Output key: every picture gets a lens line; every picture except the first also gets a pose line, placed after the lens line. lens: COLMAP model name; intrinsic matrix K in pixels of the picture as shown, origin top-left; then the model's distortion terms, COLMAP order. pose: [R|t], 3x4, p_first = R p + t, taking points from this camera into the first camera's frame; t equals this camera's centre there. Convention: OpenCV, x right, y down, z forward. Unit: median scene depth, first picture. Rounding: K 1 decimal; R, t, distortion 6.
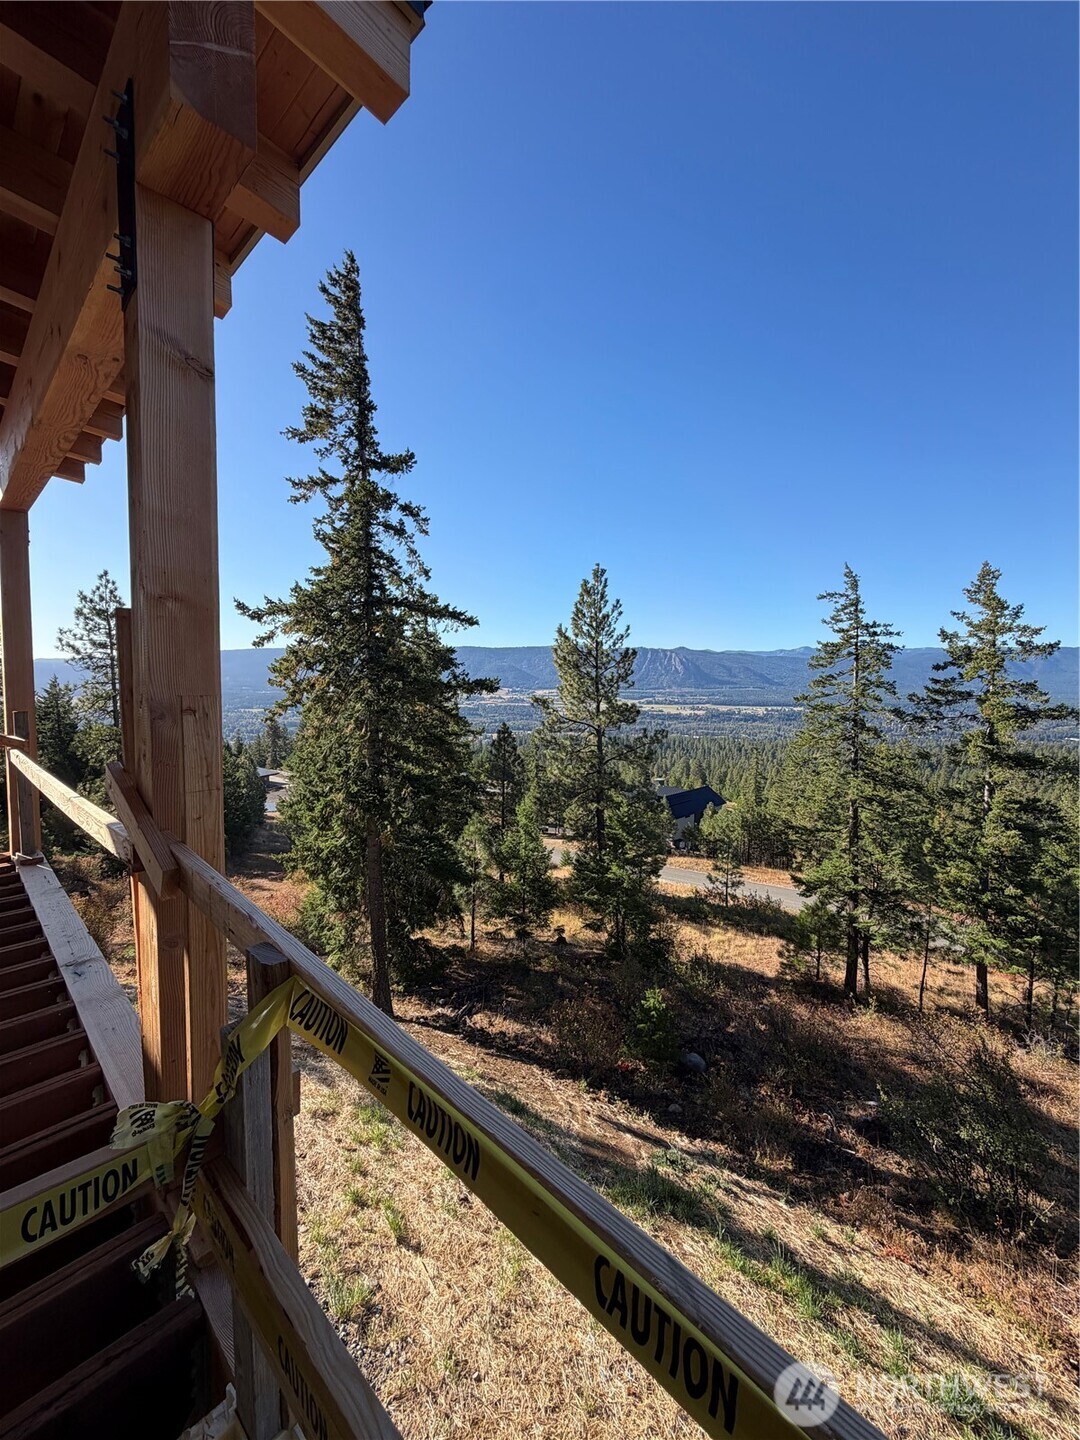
lens RADIAL K [[571.9, 0, 538.7], [0, 571.9, 719.1], [0, 0, 1]] dist [-0.000155, 0.000330]
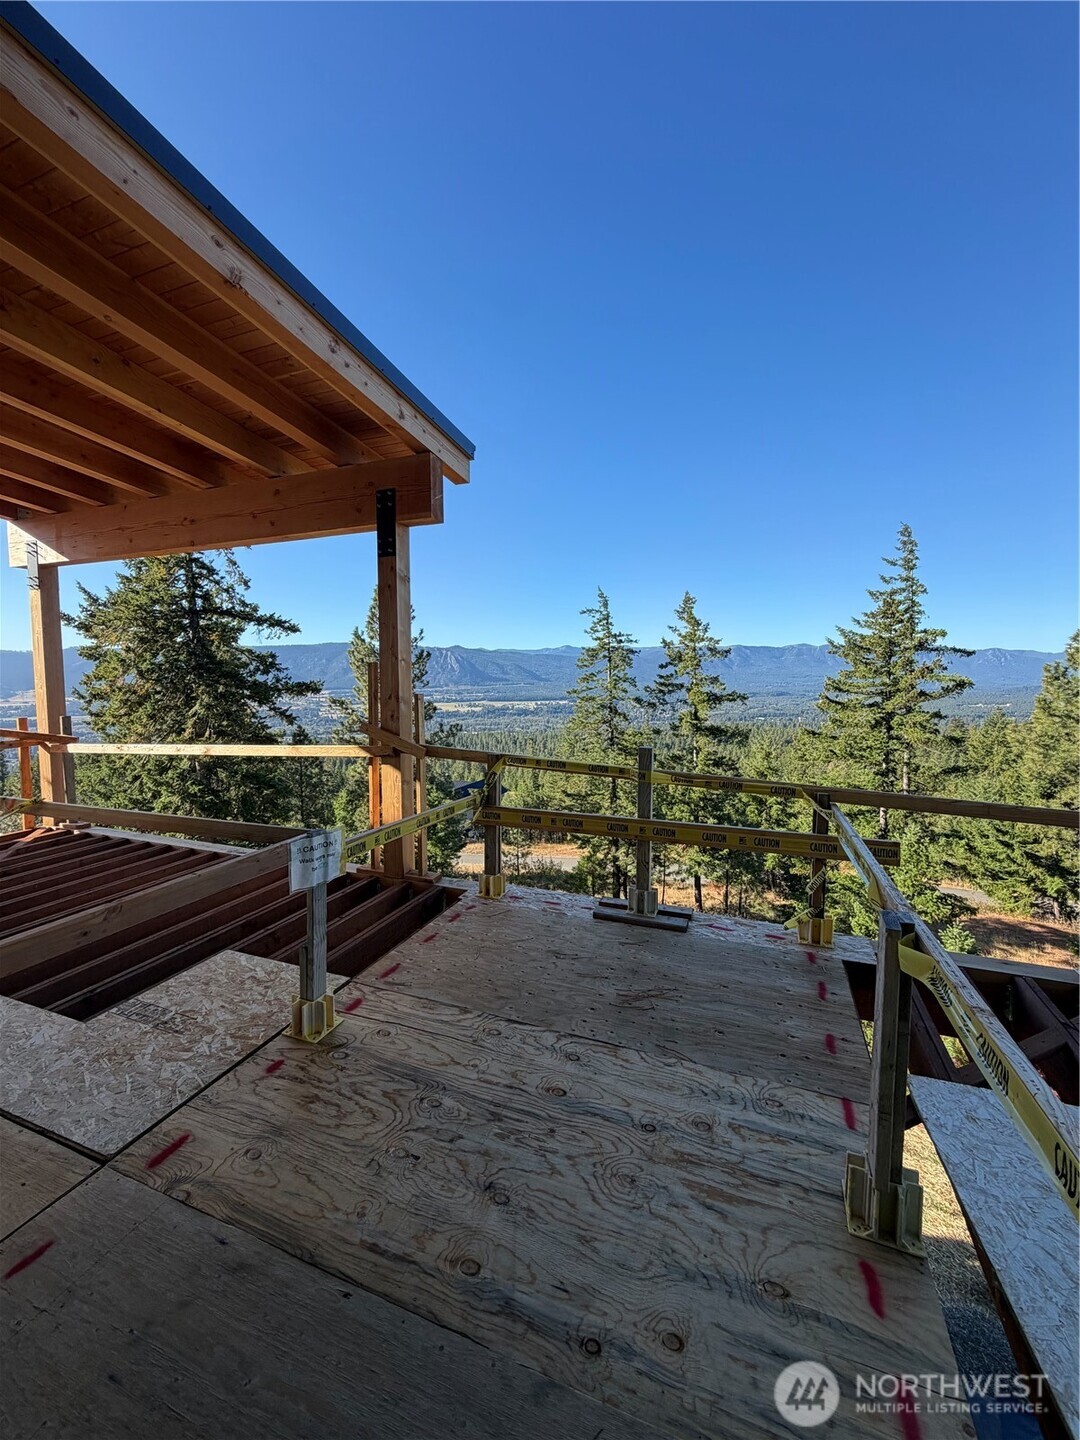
lens RADIAL K [[571.9, 0, 538.1], [0, 571.9, 715.8], [0, 0, 1]] dist [-0.000155, 0.000330]
pose [[0.927240, -0.043706, 0.371908, -0.084415], [0.044870, 0.998978, 0.005526, 0.006420], [-0.371769, 0.011564, 0.928253, -0.147349]]
